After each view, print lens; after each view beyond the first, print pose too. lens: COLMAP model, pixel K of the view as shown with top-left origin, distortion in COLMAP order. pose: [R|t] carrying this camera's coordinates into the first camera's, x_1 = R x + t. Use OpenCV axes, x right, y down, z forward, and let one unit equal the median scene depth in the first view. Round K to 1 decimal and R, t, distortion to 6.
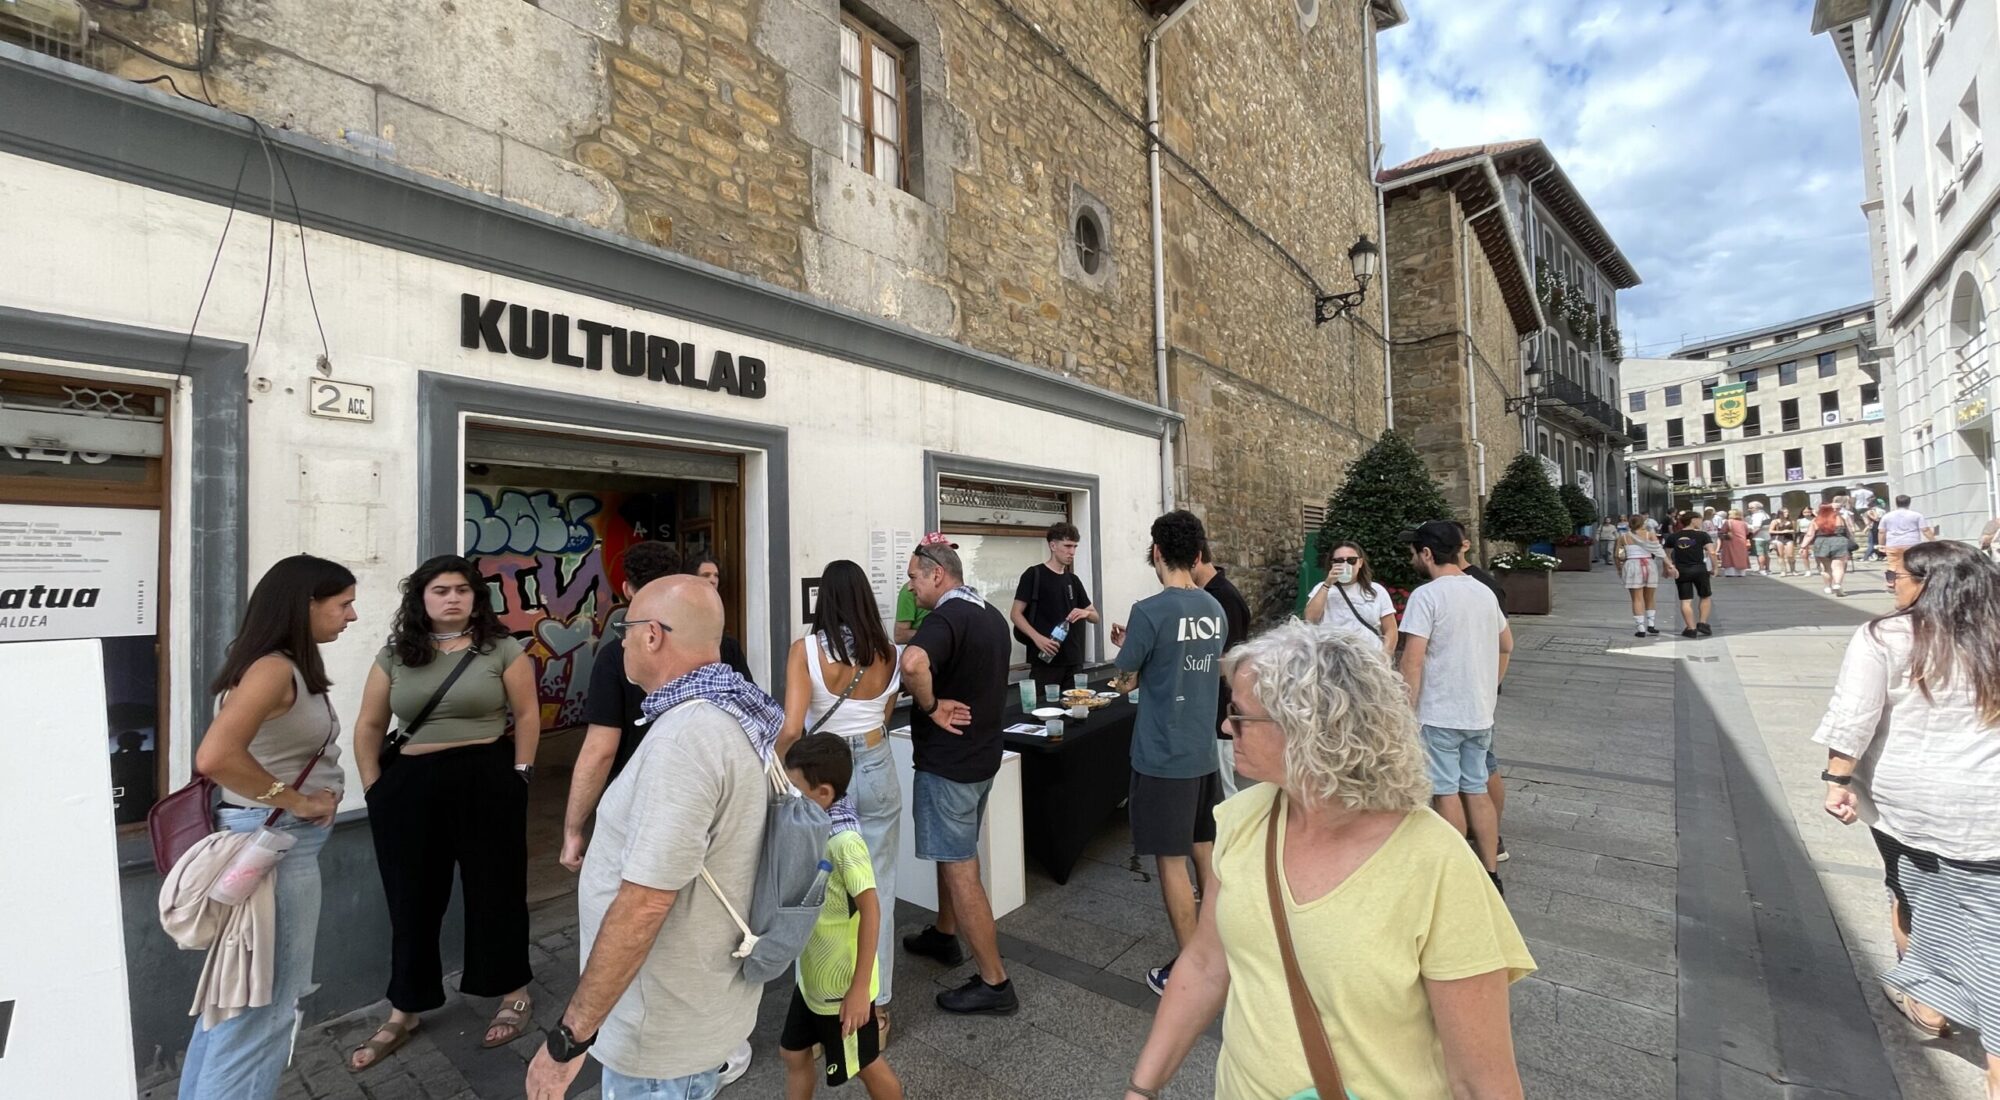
lens RADIAL K [[804.5, 0, 993.4], [0, 804.5, 540.7], [0, 0, 1]] dist [0.004346, -0.000877]
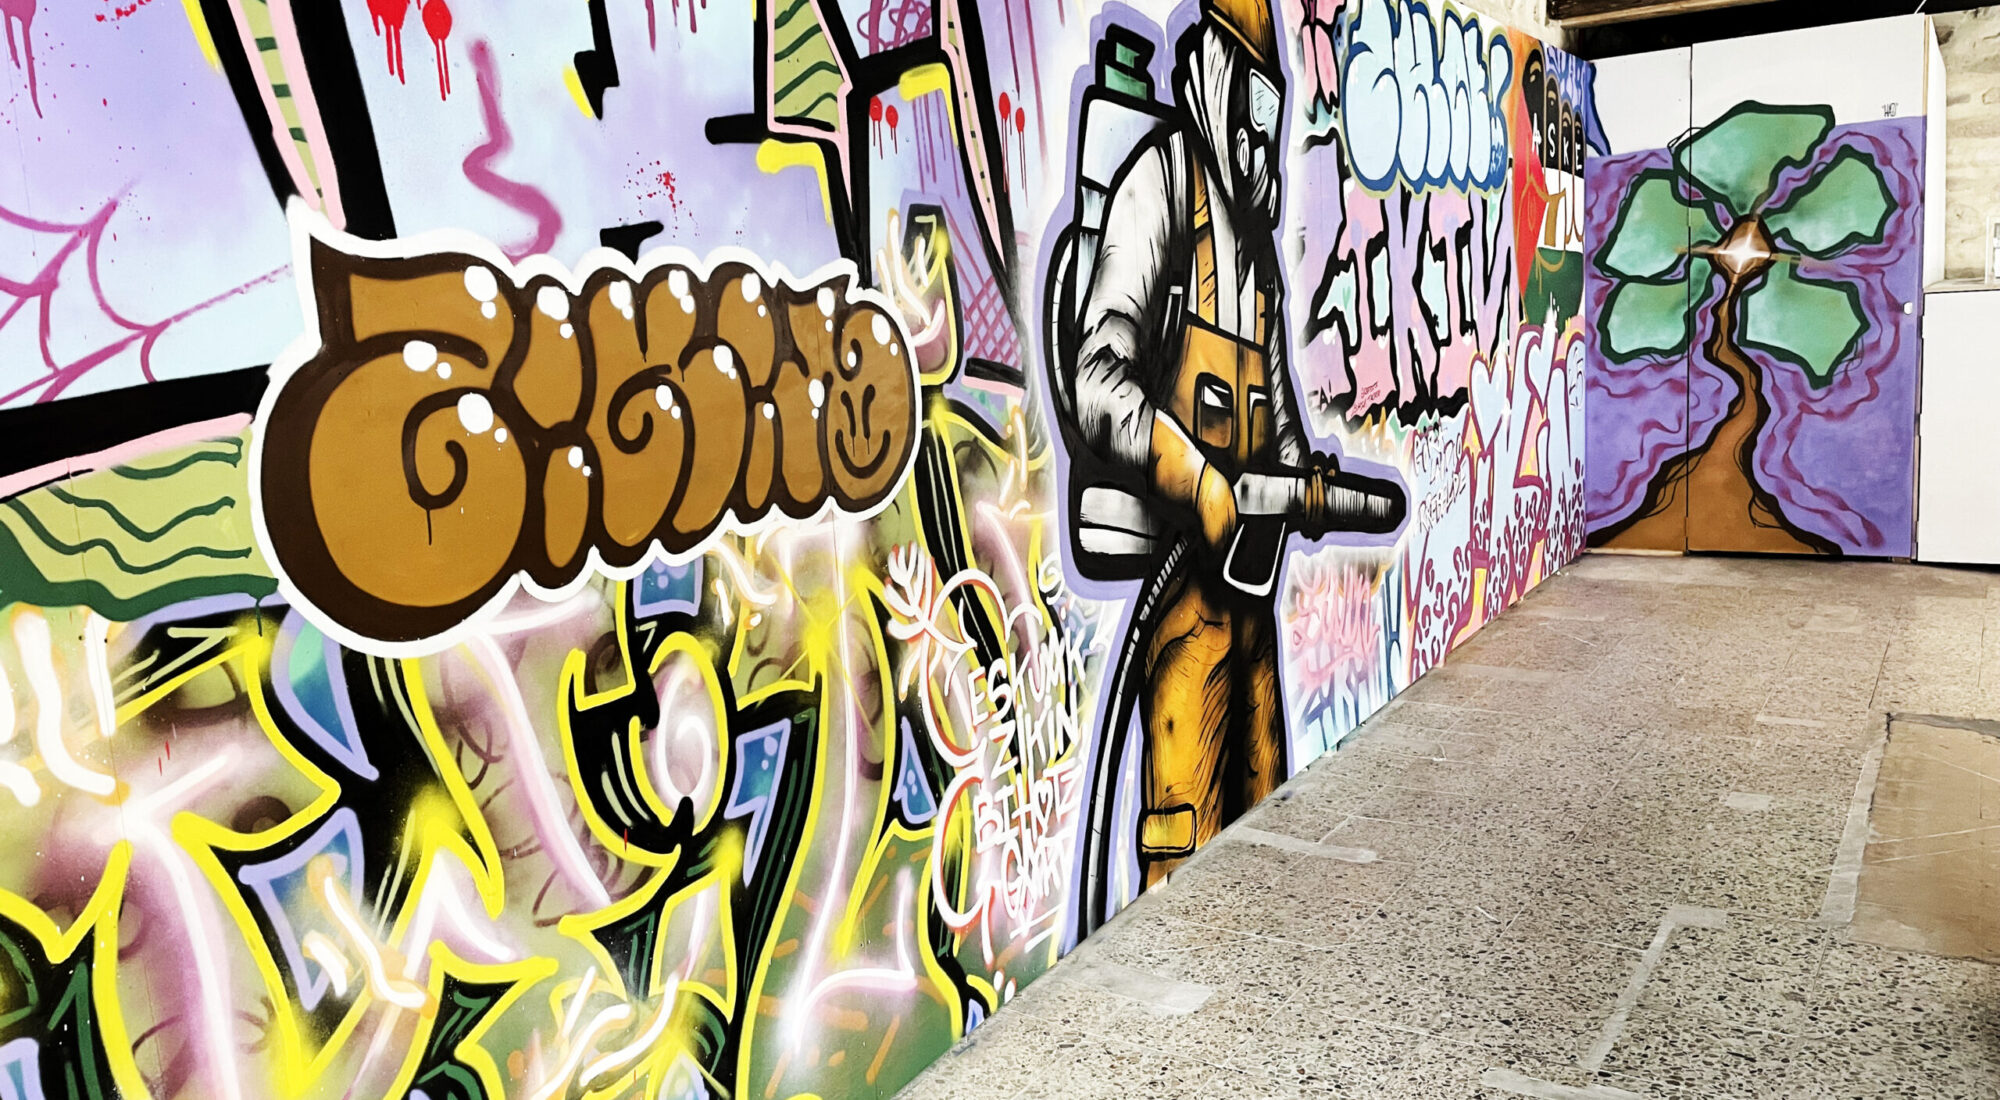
lens RADIAL K [[1495.4, 0, 1029.3], [0, 1495.4, 532.5], [0, 0, 1]] dist [0.093001, -0.119291]
pose [[0.992017, -0.049191, 0.116117, -1.169305], [0.027987, 0.983699, 0.177630, 0.059270], [-0.122962, -0.172962, 0.977223, 0.392081]]
